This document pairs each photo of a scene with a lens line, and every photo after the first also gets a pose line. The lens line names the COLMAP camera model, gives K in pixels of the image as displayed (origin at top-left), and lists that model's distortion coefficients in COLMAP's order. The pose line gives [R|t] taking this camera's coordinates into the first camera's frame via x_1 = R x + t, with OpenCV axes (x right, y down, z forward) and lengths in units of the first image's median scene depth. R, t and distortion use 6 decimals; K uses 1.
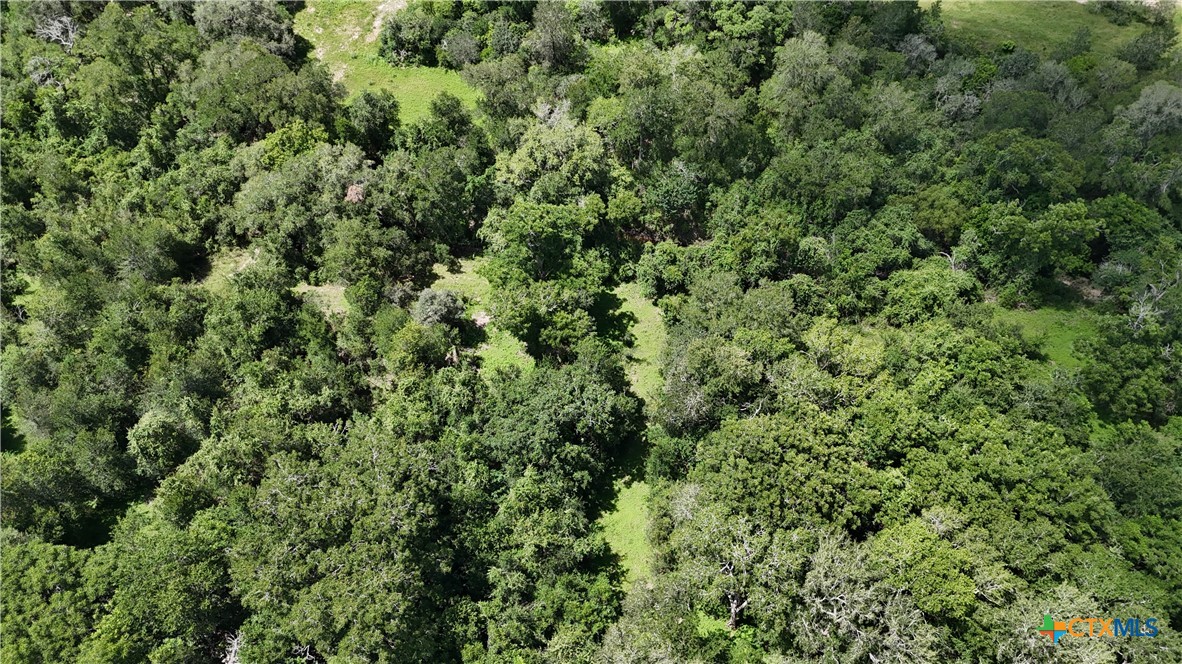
lens RADIAL K [[874.0, 0, 591.0], [0, 874.0, 332.0], [0, 0, 1]] dist [0.079665, -0.079955]
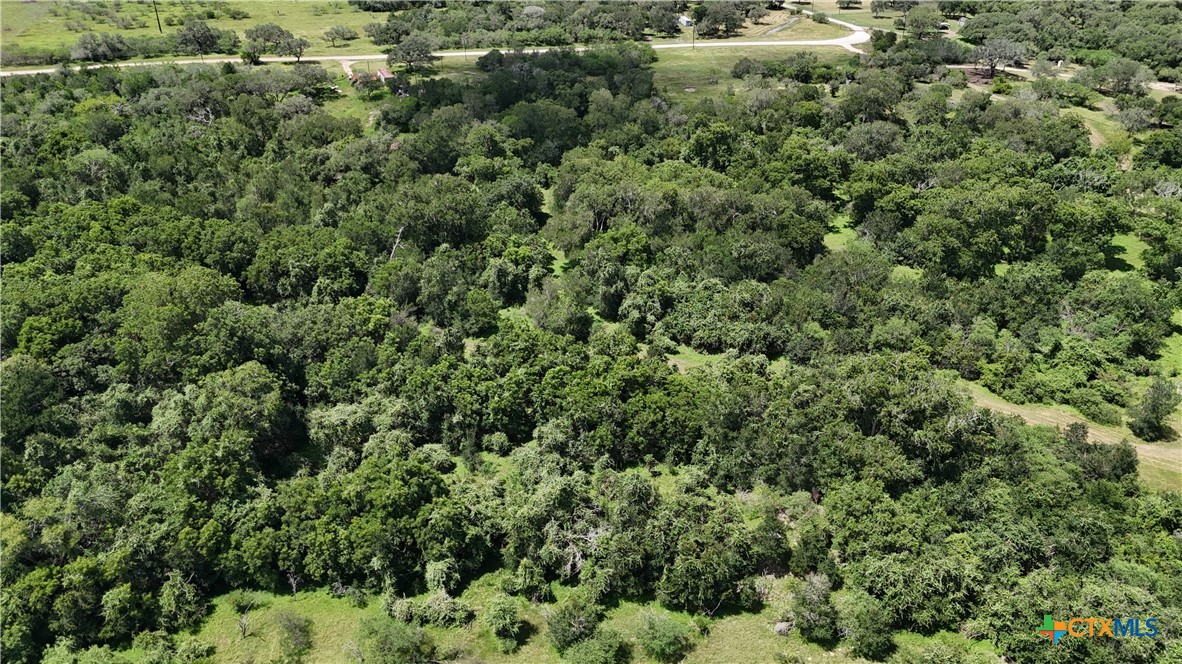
lens RADIAL K [[874.0, 0, 591.0], [0, 874.0, 332.0], [0, 0, 1]] dist [0.079665, -0.079955]
pose [[0.981547, -0.088128, 0.169700, -0.191520], [0.136779, 0.943756, -0.301025, 0.876095], [-0.133626, 0.318682, 0.938395, -0.801727]]
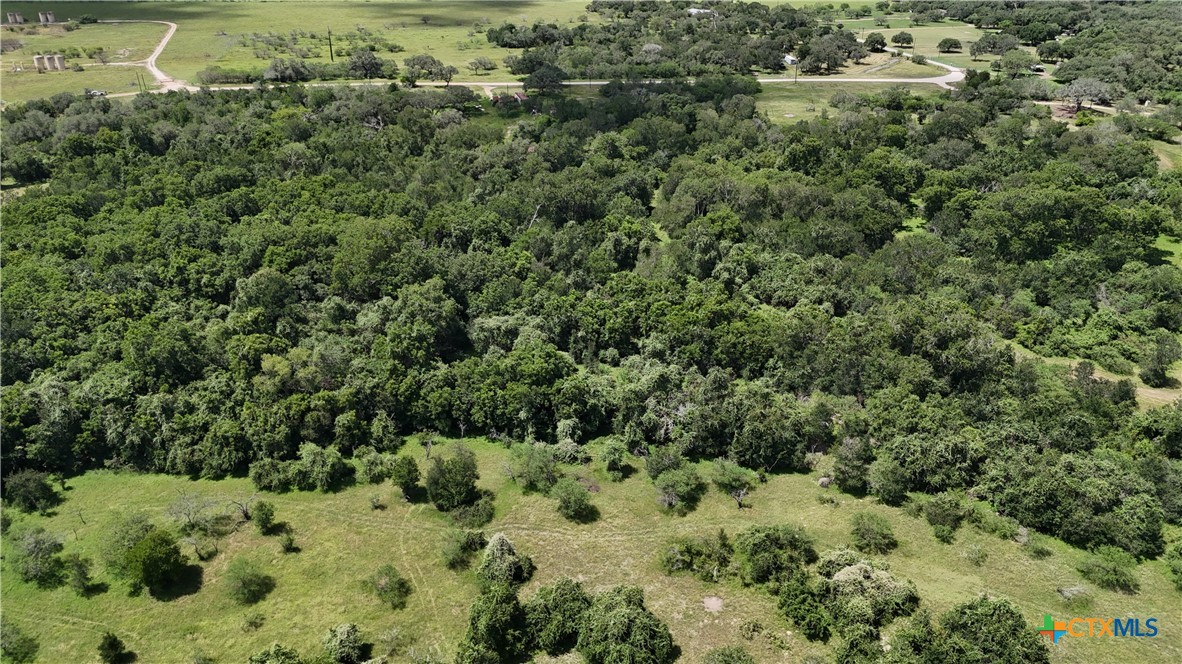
lens RADIAL K [[874.0, 0, 591.0], [0, 874.0, 332.0], [0, 0, 1]] dist [0.079665, -0.079955]
pose [[0.997610, -0.025077, 0.064380, -0.254911], [0.046657, 0.931763, -0.360056, 1.133082], [-0.050958, 0.362200, 0.930707, -1.036300]]
